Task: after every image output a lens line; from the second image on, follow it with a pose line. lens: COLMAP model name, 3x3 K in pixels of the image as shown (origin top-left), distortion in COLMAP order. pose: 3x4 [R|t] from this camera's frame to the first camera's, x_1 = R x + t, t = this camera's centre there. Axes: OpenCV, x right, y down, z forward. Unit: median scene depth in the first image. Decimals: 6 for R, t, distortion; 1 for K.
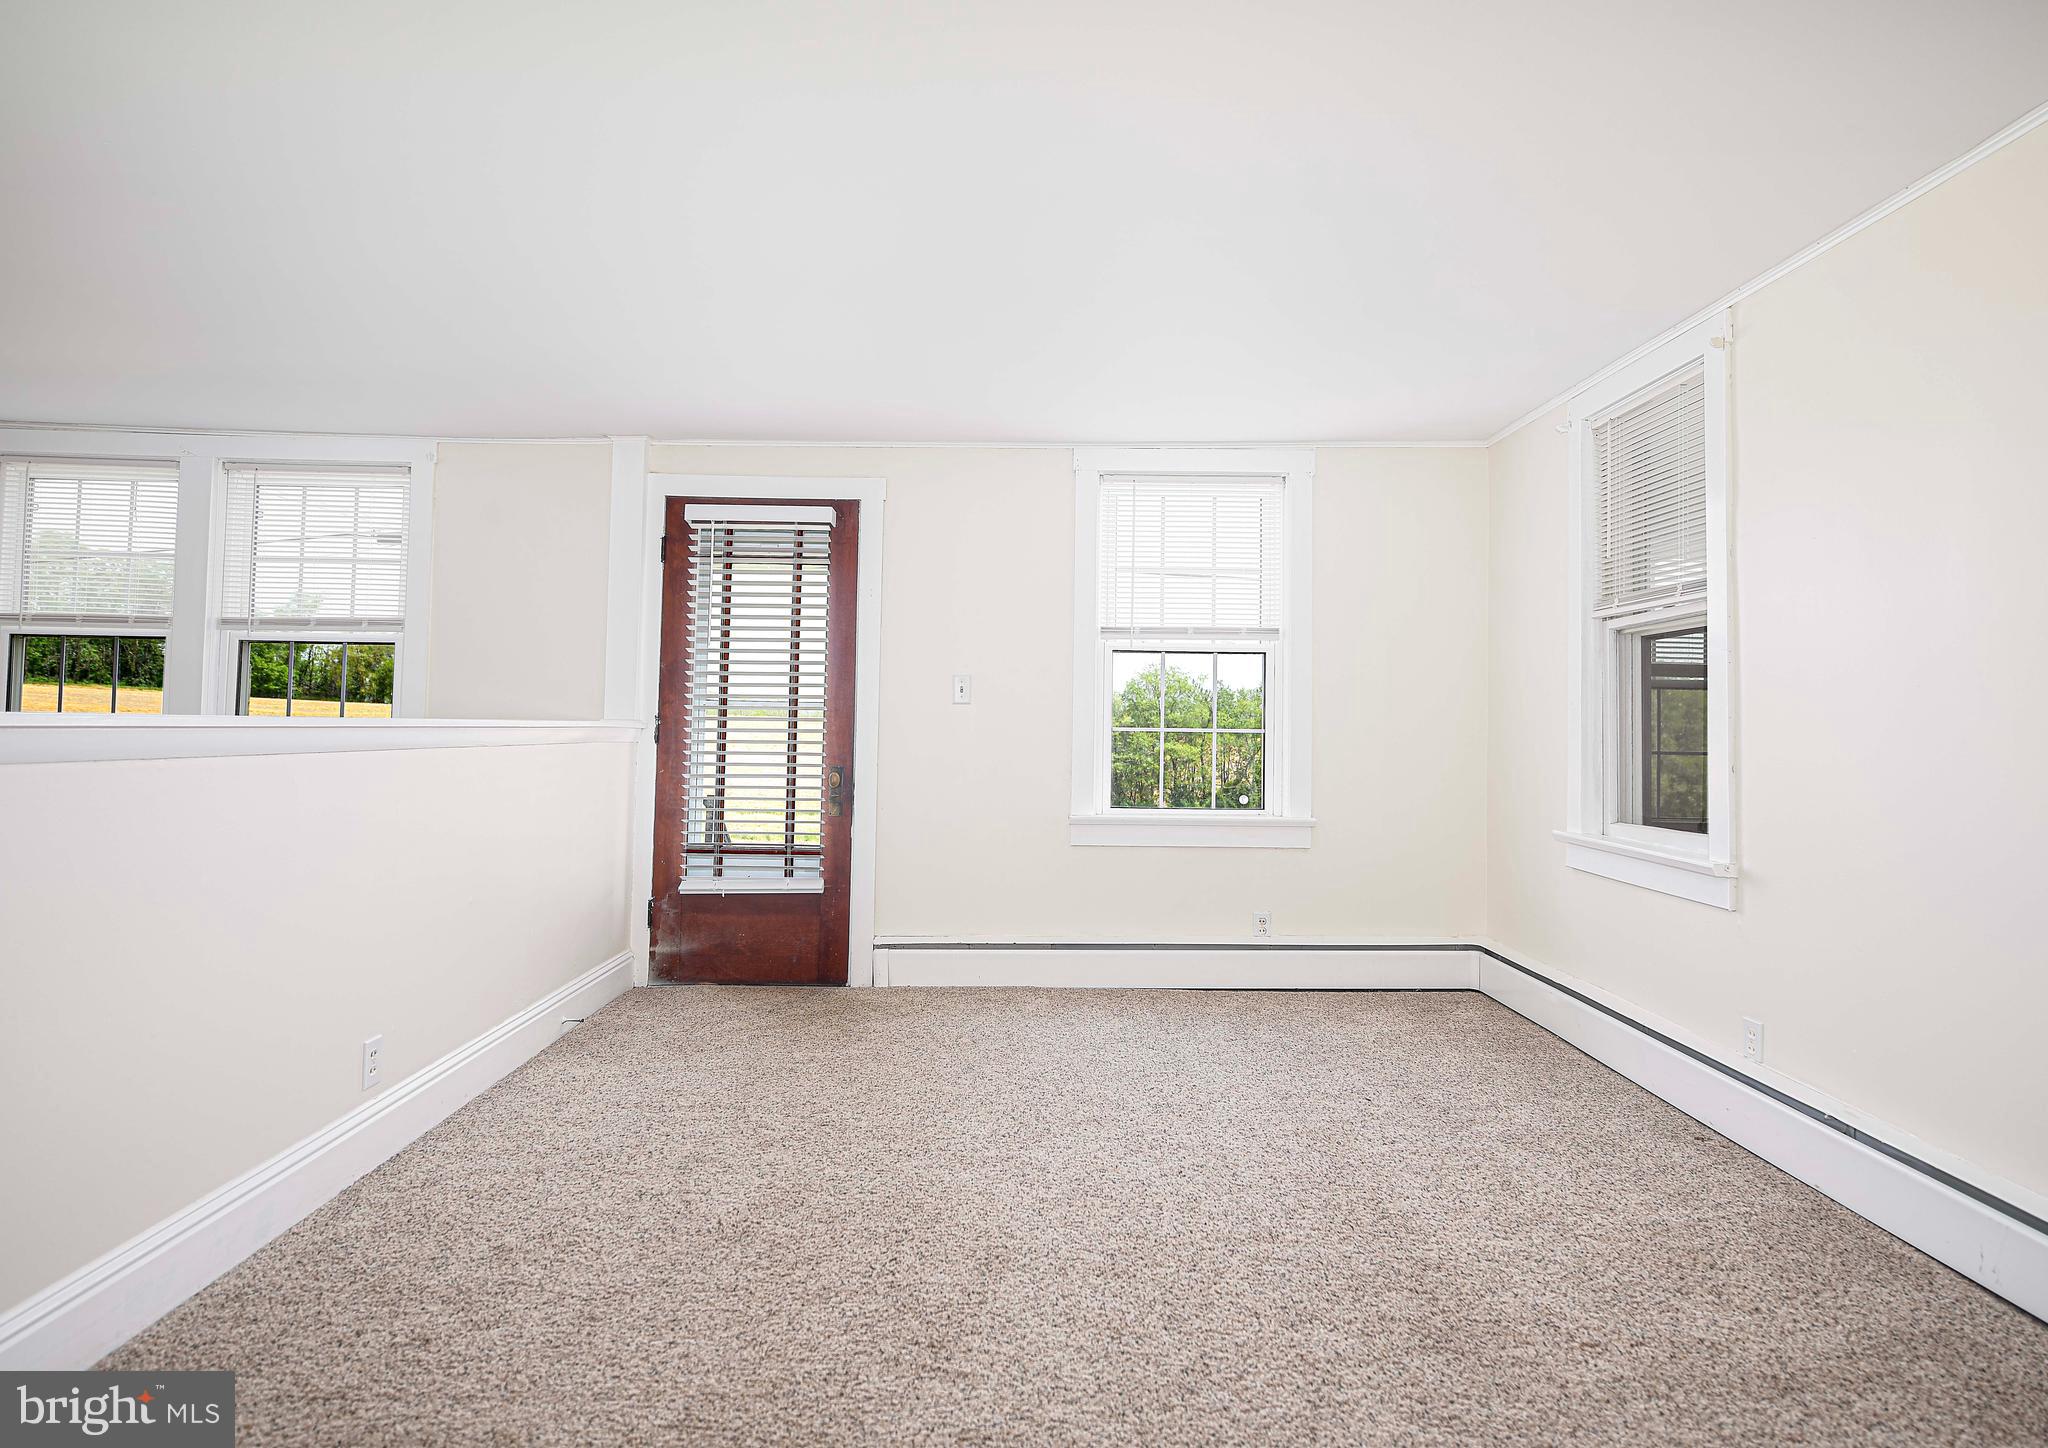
lens RADIAL K [[1152.0, 0, 1028.8], [0, 1152.0, 718.4], [0, 0, 1]] dist [-0.005247, -0.000476]
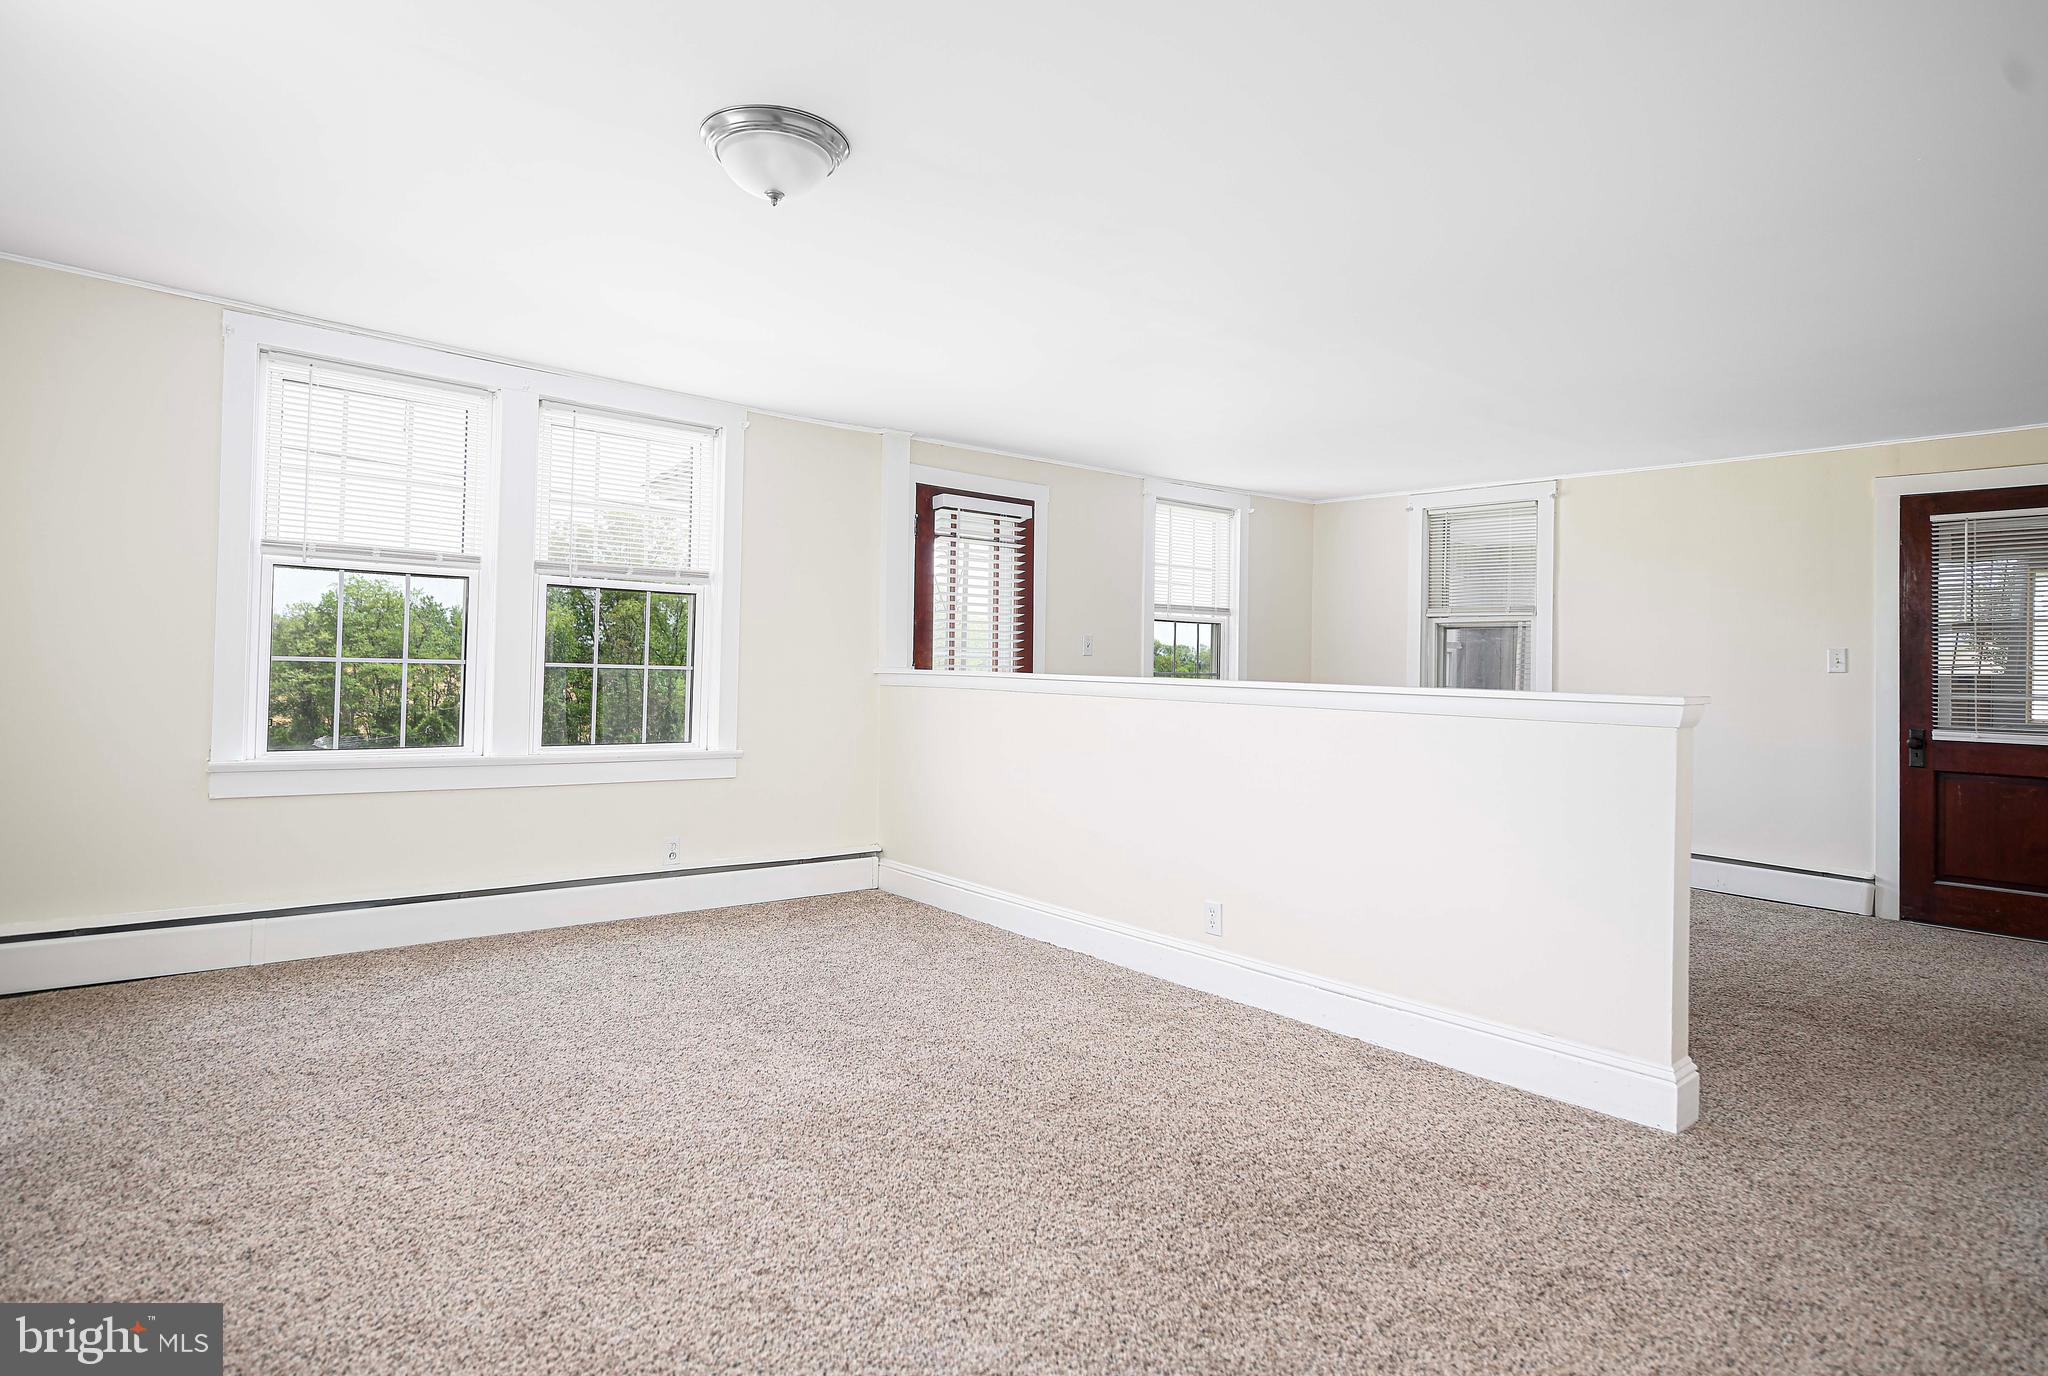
lens RADIAL K [[1138.6, 0, 1023.9], [0, 1138.6, 681.0], [0, 0, 1]] dist [0.001390, -0.000903]
pose [[0.792308, 0.001871, 0.610118, -0.884109], [-0.017408, 0.999658, 0.019541, -0.010720], [-0.609873, -0.026103, 0.792069, -0.012301]]
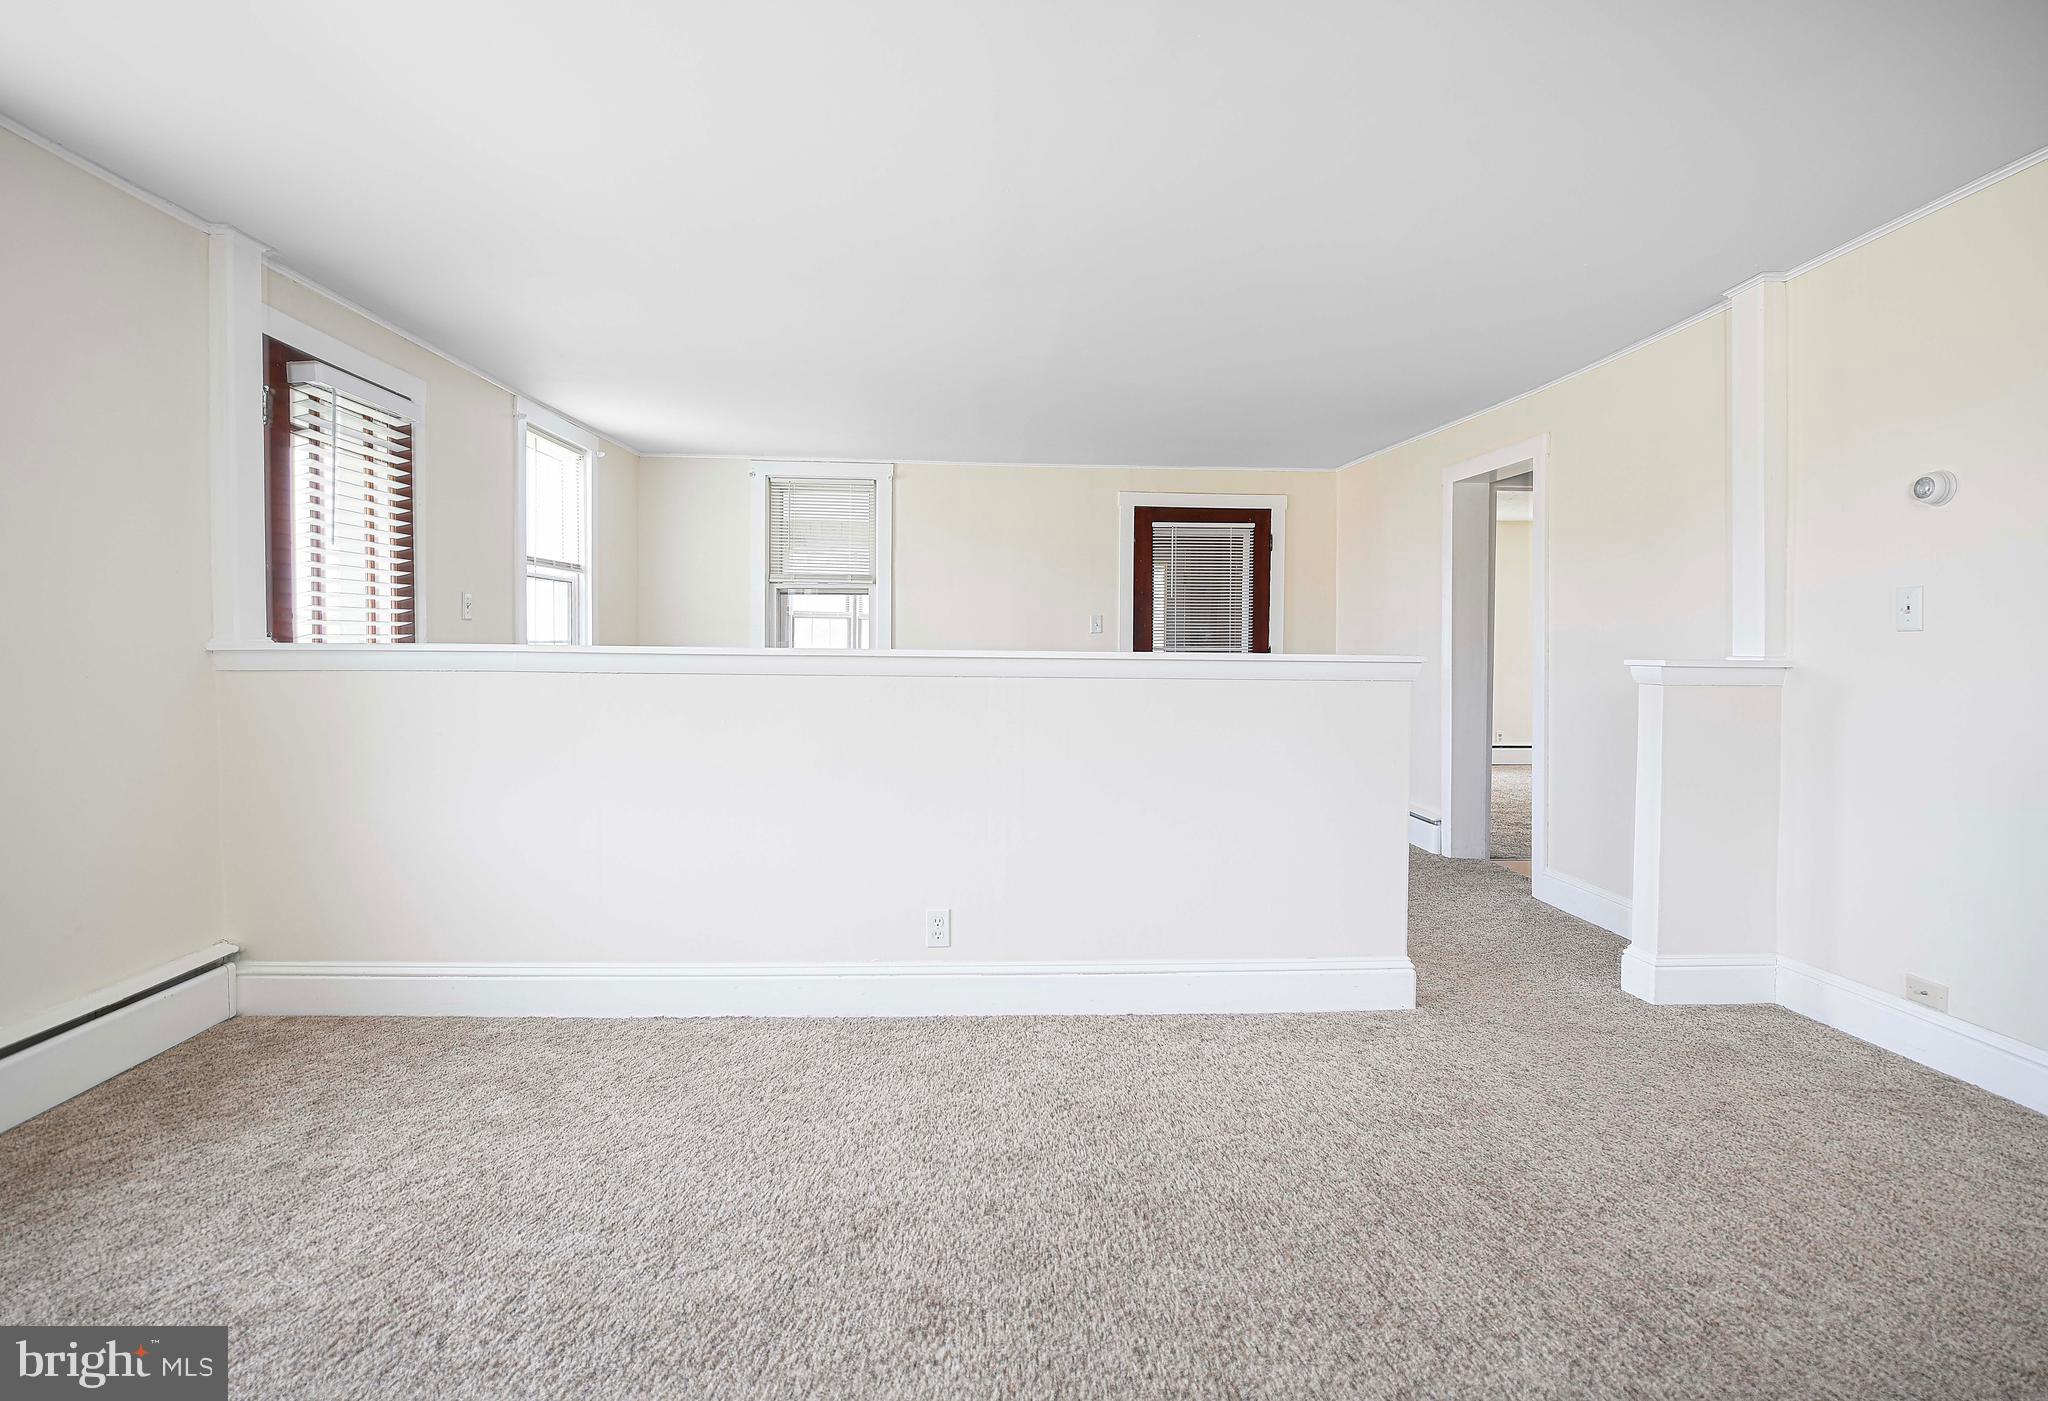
lens RADIAL K [[975.4, 0, 1004.6], [0, 975.4, 666.0], [0, 0, 1]] dist [-0.010077, -0.000297]
pose [[-0.008622, -0.033569, 0.999399, -0.872042], [-0.012074, 0.999367, 0.033464, -0.008915], [-0.999890, -0.011778, -0.009022, 0.526528]]
